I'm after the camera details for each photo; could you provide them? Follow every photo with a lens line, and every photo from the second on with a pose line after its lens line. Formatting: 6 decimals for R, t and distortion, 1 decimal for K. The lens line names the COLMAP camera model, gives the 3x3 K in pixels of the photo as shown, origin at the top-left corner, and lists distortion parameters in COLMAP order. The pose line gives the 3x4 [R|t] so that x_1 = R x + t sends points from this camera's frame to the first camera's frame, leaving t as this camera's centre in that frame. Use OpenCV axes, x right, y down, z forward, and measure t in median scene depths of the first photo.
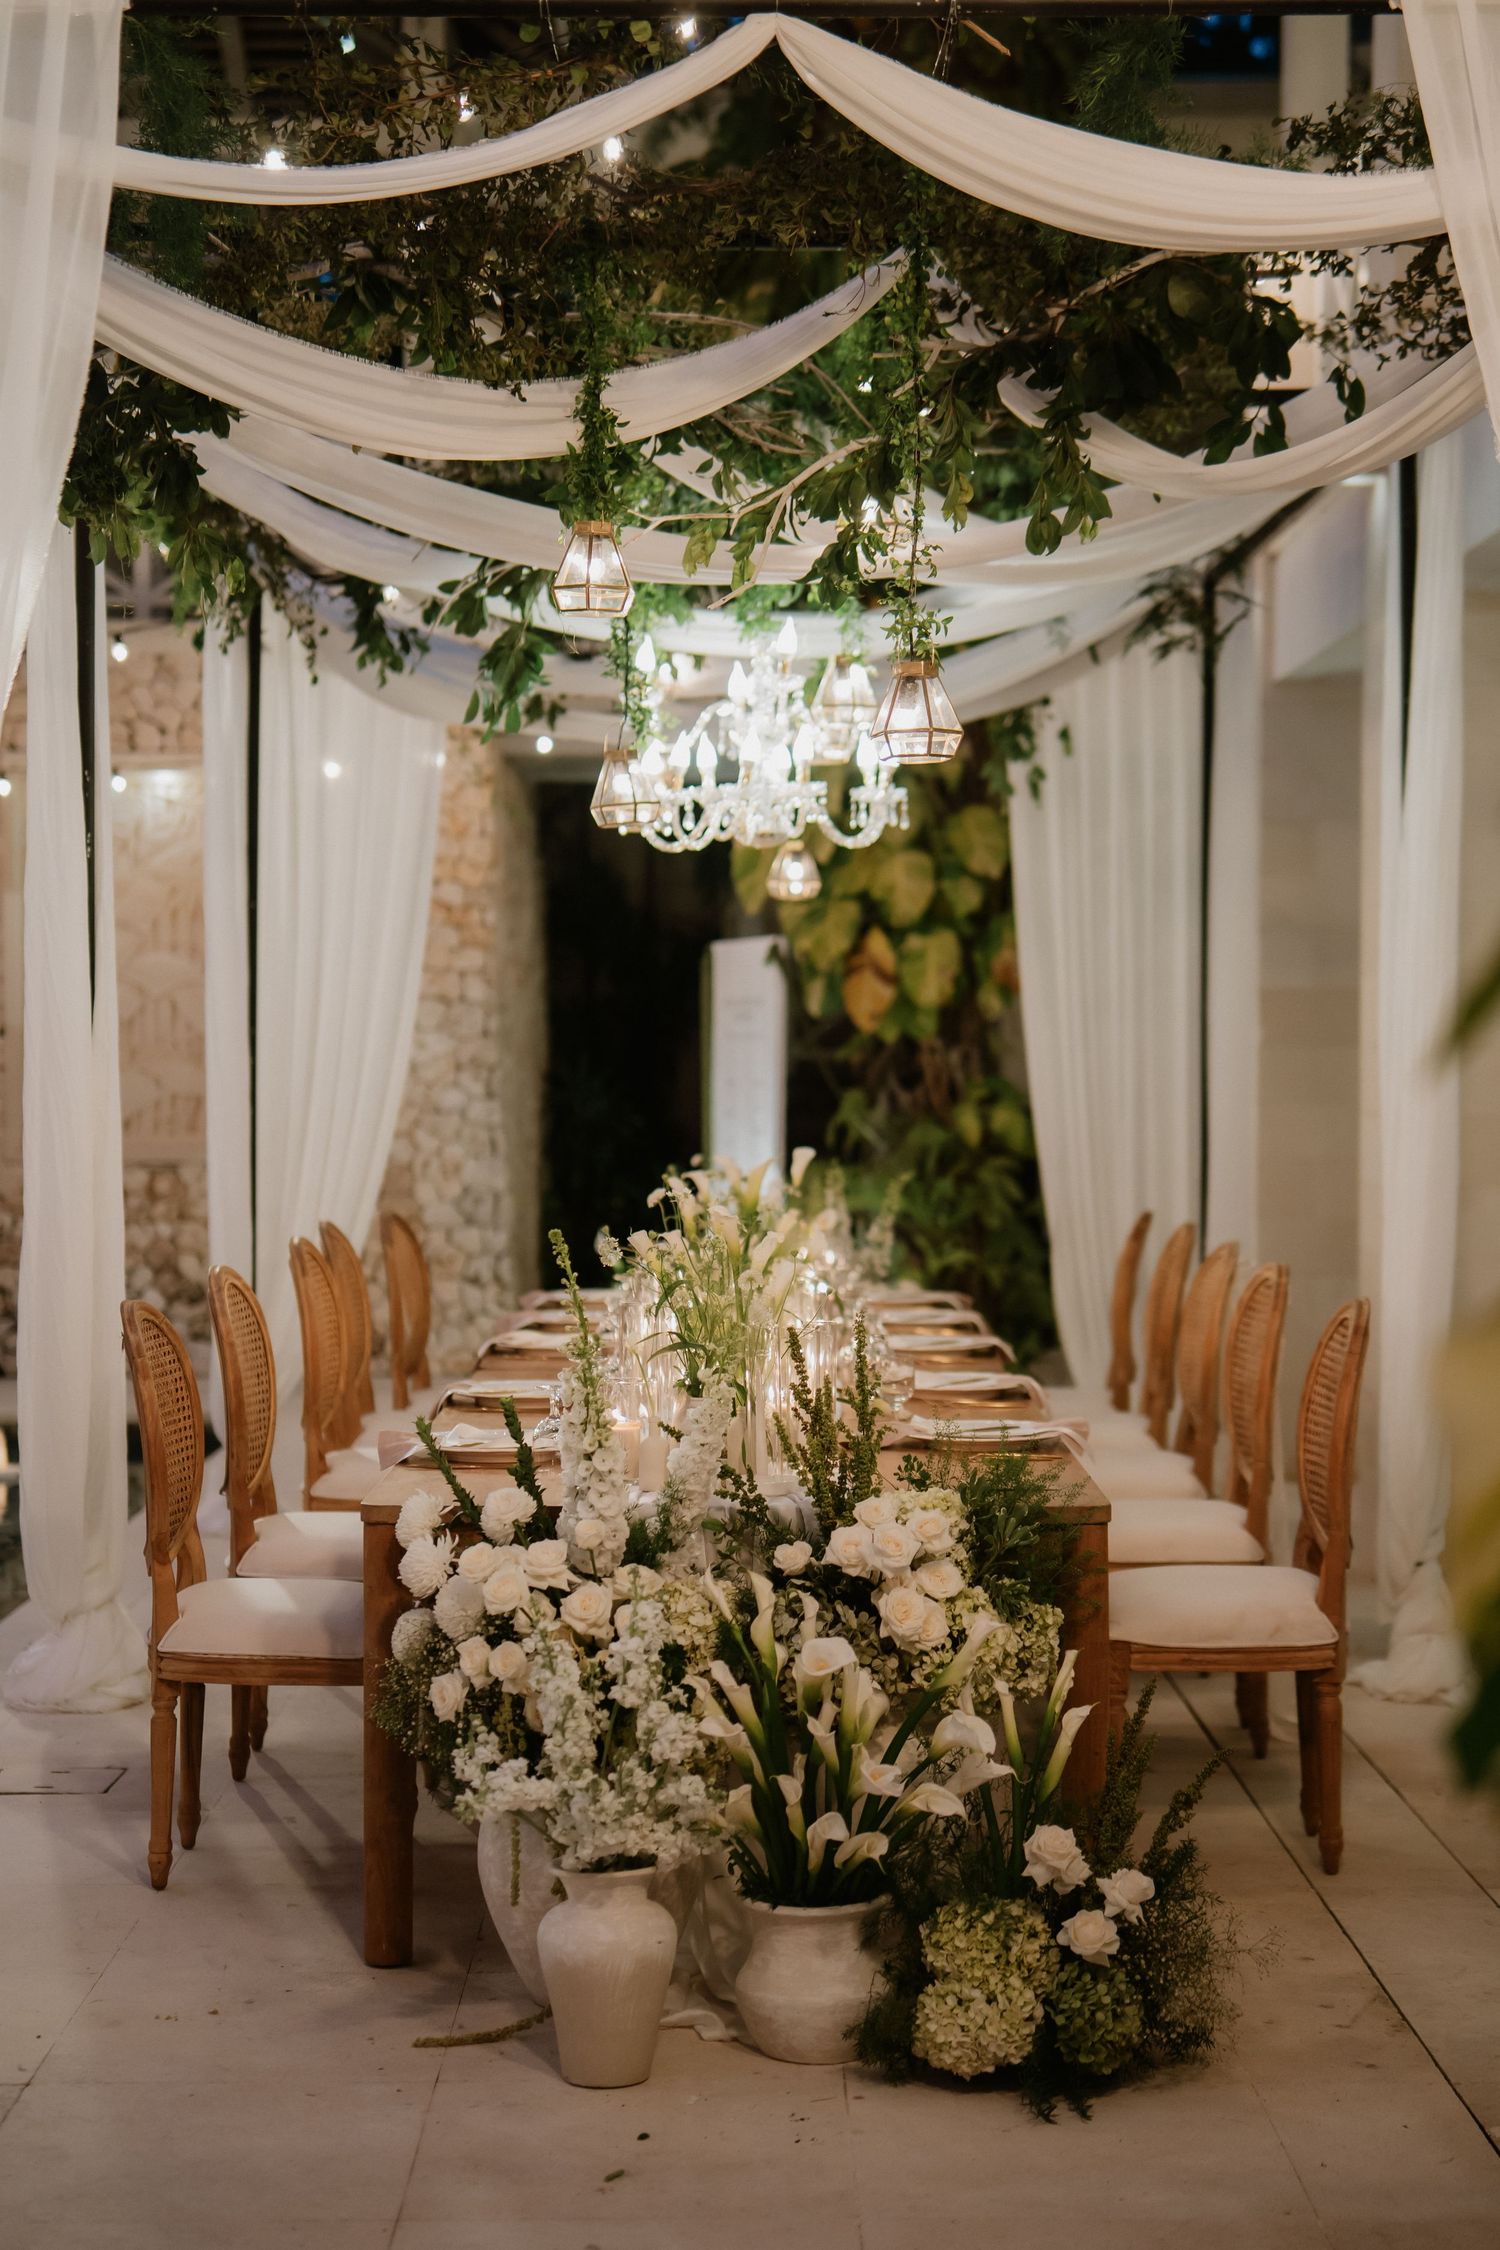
lens RADIAL K [[3276.0, 0, 750.0], [0, 3276.0, 1125.0], [0, 0, 1]] dist [0.024469, 0.130197]
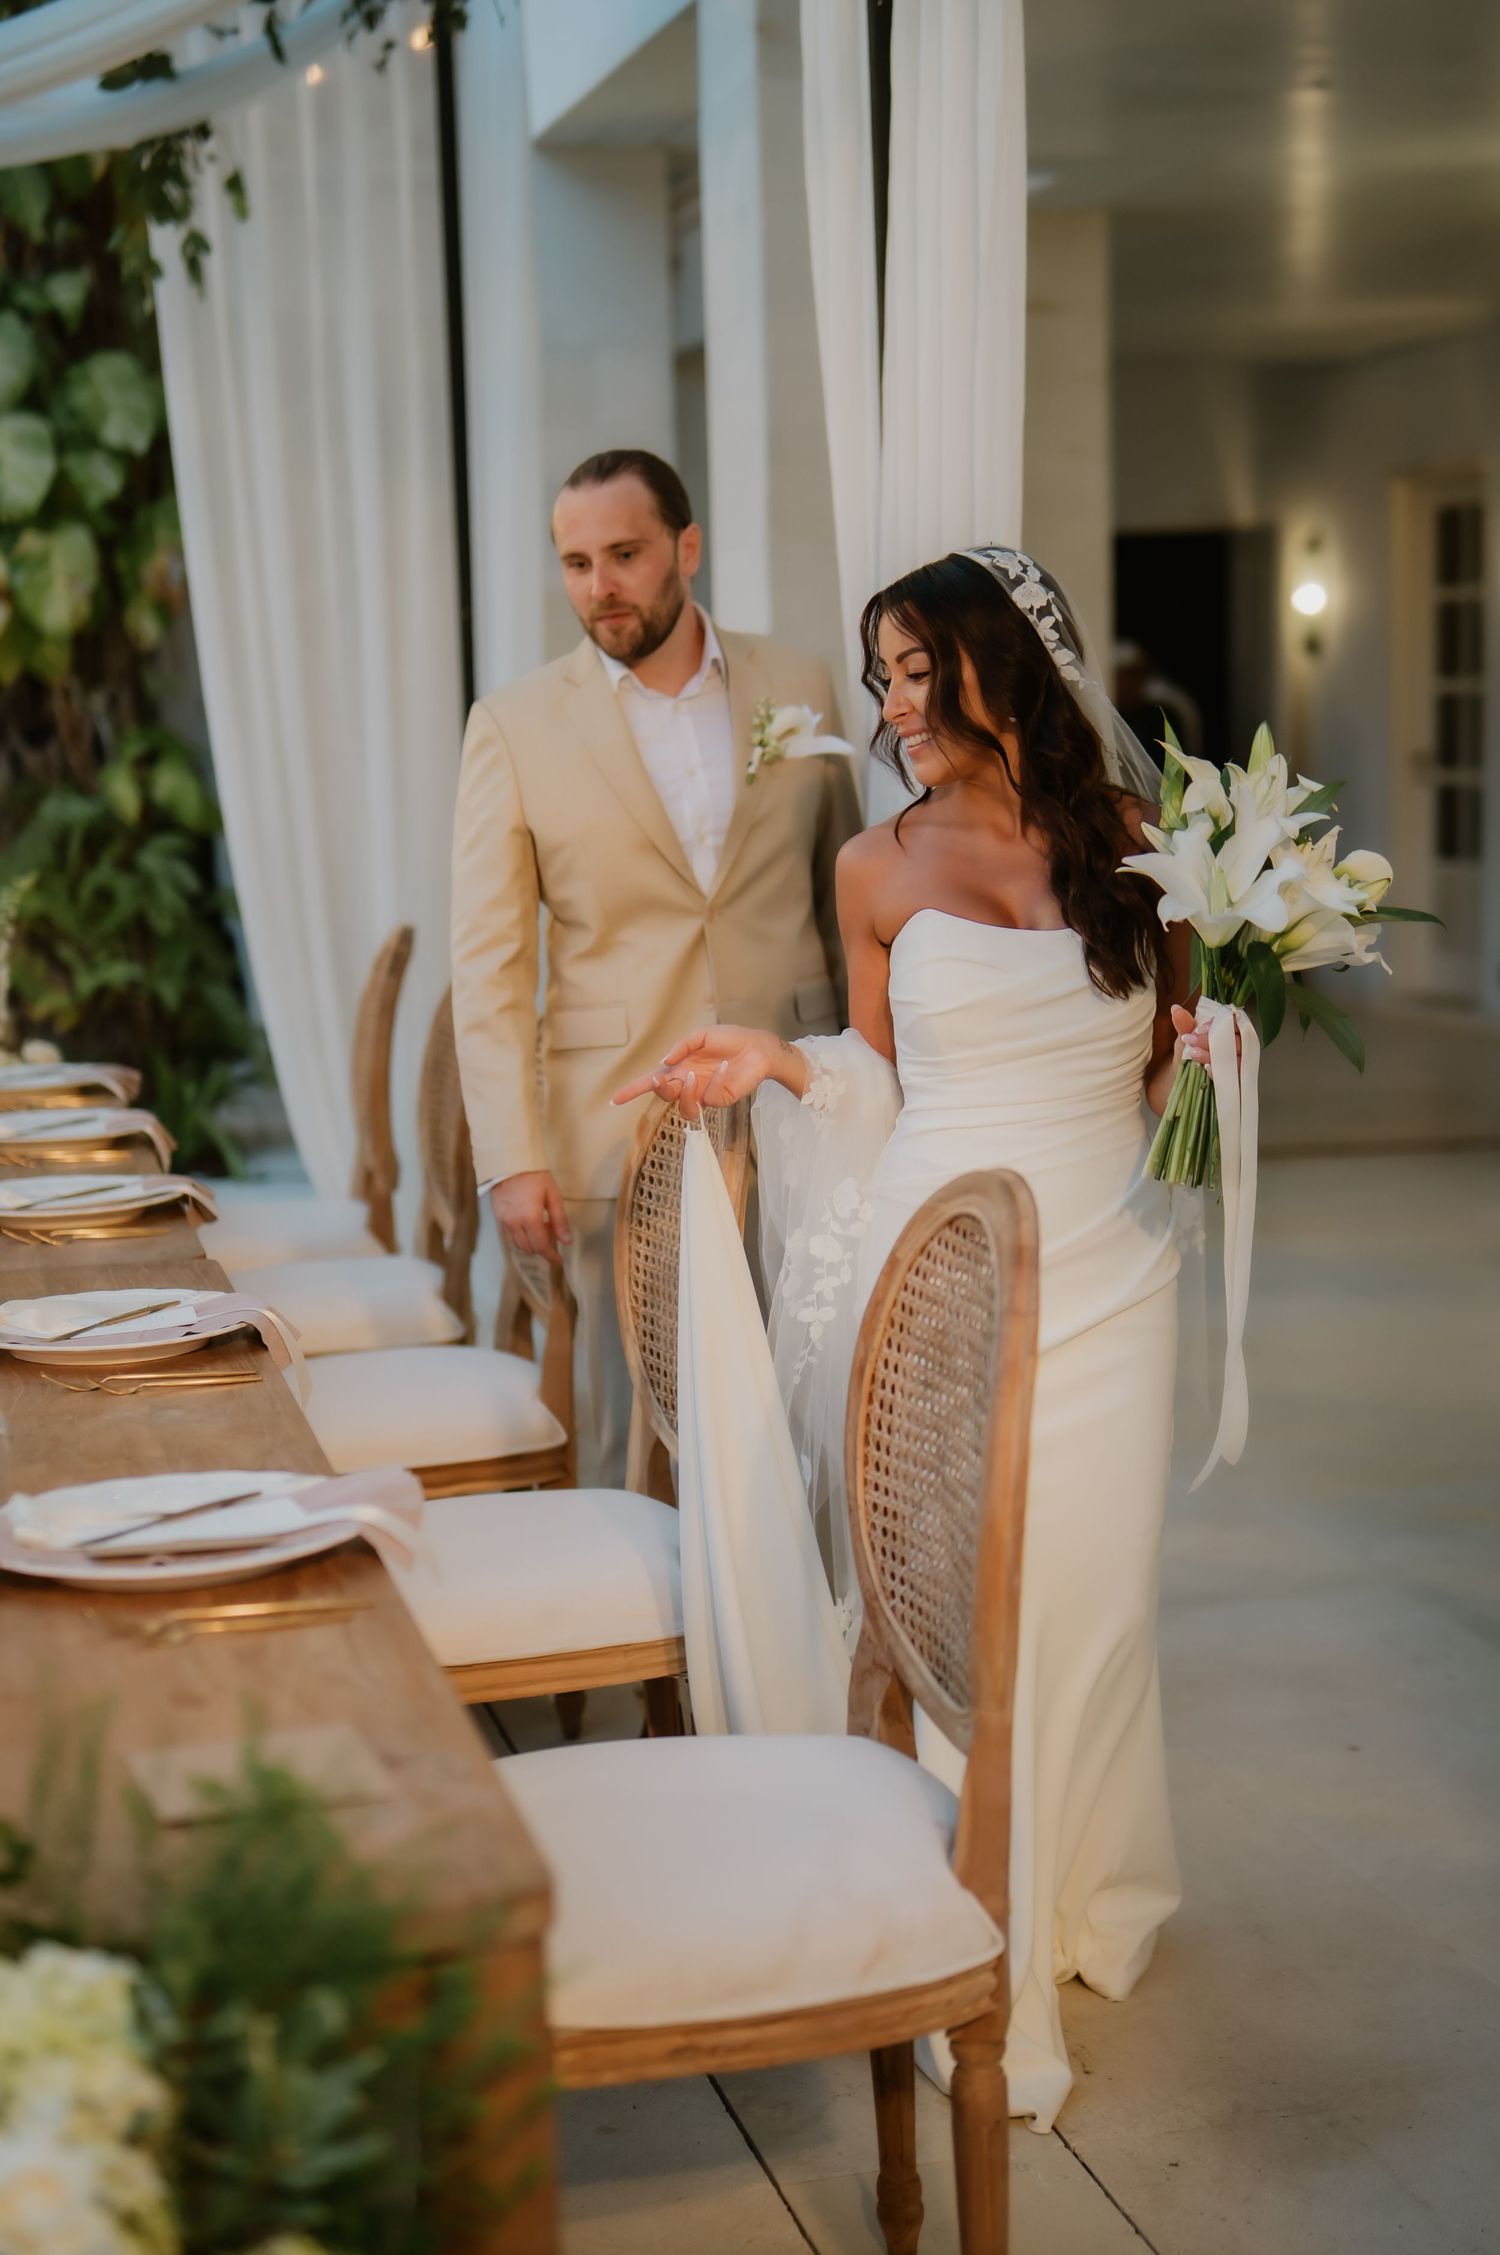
lens RADIAL K [[3283.3, 0, 750.0], [0, 3283.3, 1127.5], [0, 0, 1]] dist [0.024469, 0.130197]
pose [[0.967675, -0.058911, 0.245225, 0.017661], [0.032669, 0.993424, 0.109735, -0.001975], [-0.250077, -0.098177, 0.963236, 0.245339]]
